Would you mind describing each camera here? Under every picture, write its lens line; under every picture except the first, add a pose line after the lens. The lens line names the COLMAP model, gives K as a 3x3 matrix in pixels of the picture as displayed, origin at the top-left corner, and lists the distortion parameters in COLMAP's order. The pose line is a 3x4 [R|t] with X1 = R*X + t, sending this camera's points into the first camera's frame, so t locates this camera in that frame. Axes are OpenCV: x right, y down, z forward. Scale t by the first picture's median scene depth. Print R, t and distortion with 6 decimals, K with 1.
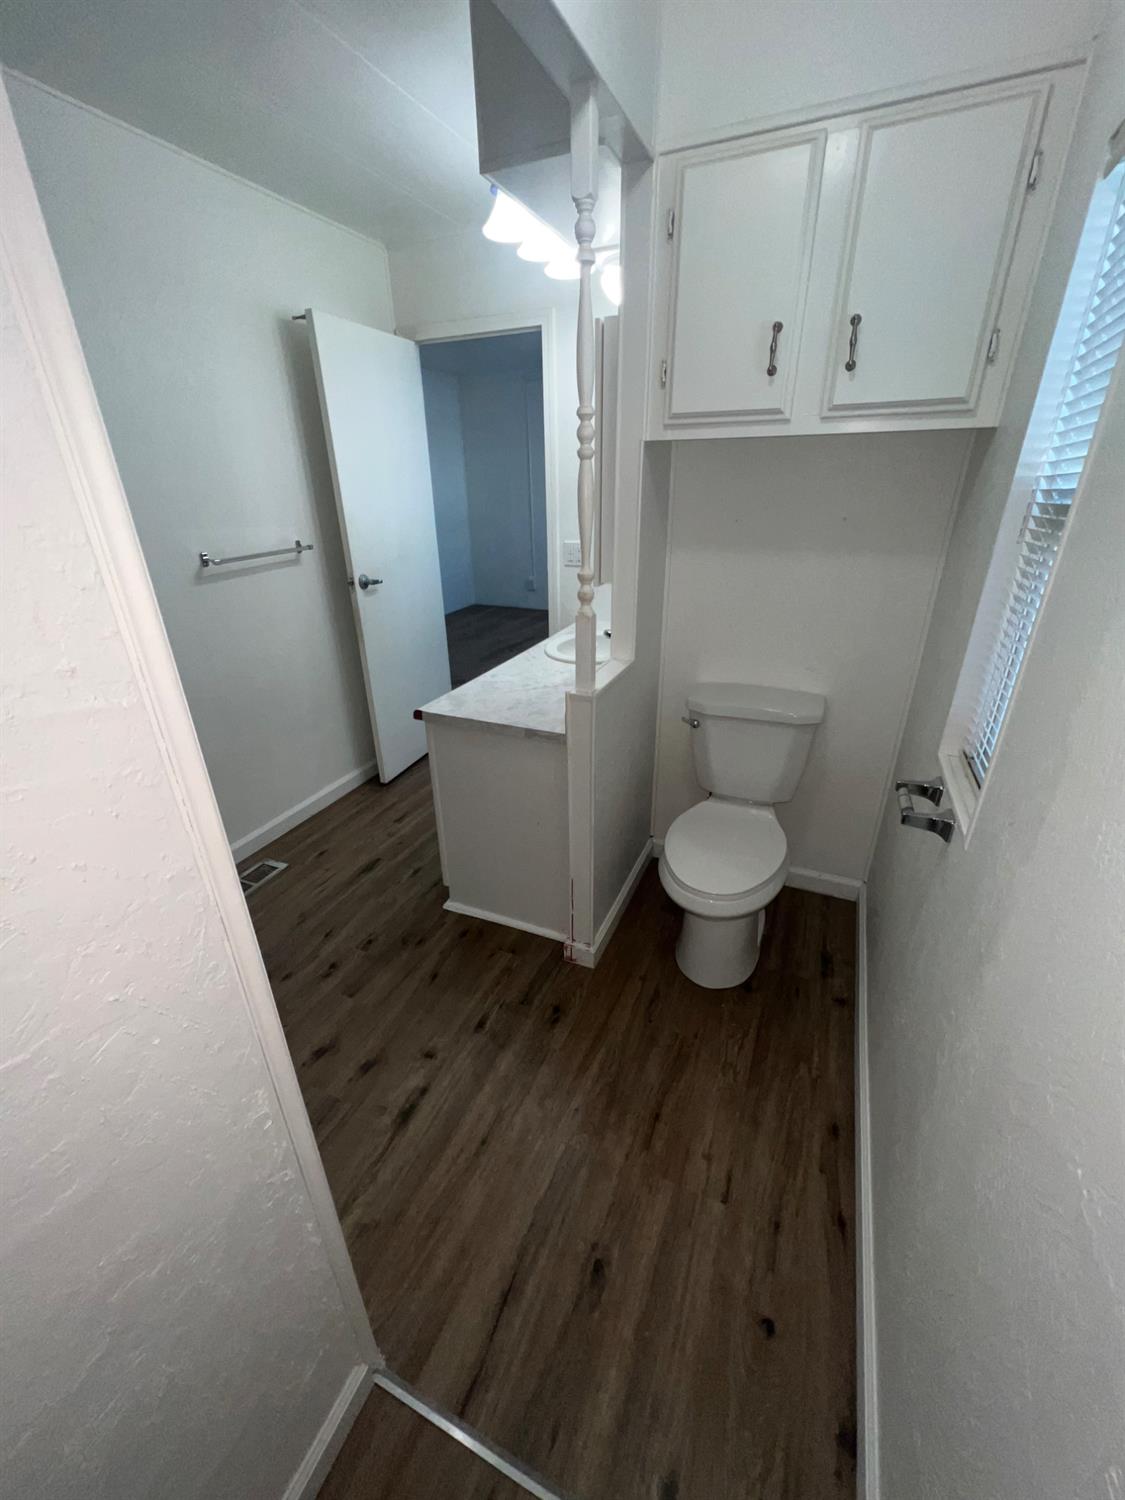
lens RADIAL K [[598.5, 0, 563.2], [0, 598.5, 747.2], [0, 0, 1]] dist [-0.000685, 0.000877]
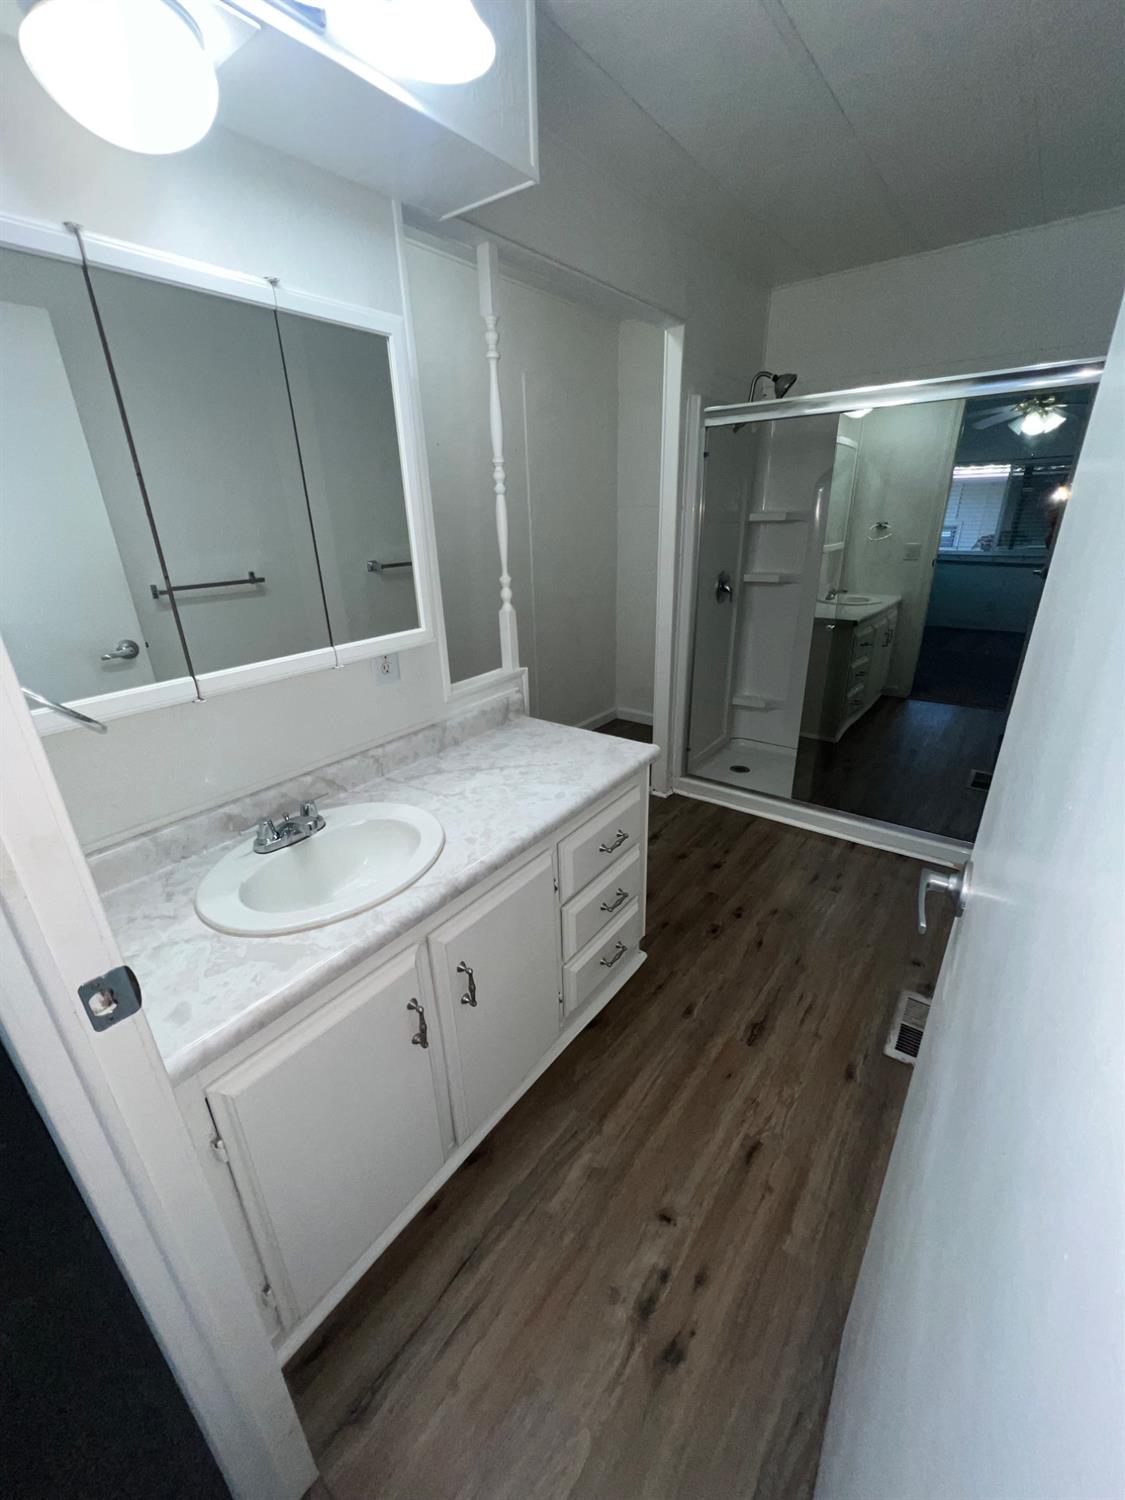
lens RADIAL K [[598.5, 0, 556.5], [0, 598.5, 743.1], [0, 0, 1]] dist [-0.000685, 0.000877]
pose [[-0.968515, -0.048674, 0.244151, -0.283753], [0.141763, 0.698349, 0.701578, -0.655875], [-0.204651, 0.714100, -0.669461, 1.460446]]
